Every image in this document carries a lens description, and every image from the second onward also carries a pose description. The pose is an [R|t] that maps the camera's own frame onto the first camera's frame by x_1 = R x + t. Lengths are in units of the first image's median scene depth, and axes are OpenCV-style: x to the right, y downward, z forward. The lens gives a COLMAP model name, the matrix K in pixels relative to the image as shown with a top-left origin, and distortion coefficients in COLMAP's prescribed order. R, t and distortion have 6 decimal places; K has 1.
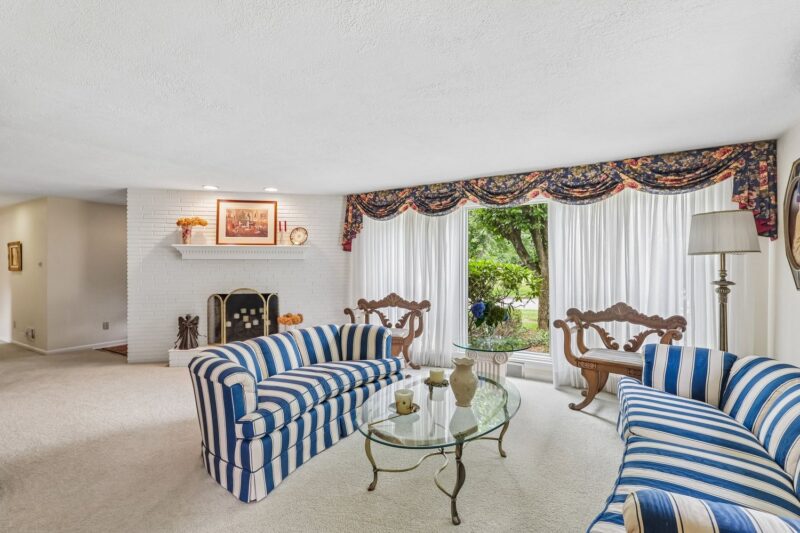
lens RADIAL K [[374.0, 0, 400.2], [0, 374.0, 263.6], [0, 0, 1]] dist [-0.000074, -0.000116]
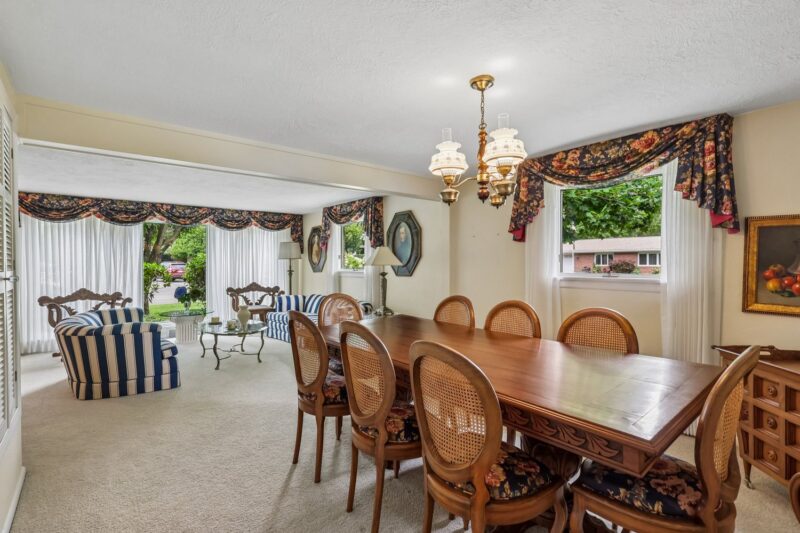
lens RADIAL K [[374.0, 0, 400.1], [0, 374.0, 265.9], [0, 0, 1]] dist [-0.000074, -0.000116]
pose [[0.307984, -0.015027, 0.951273, -0.964779], [-0.009245, 0.999781, 0.018787, -0.026459], [-0.951347, -0.014580, 0.307778, -0.342280]]
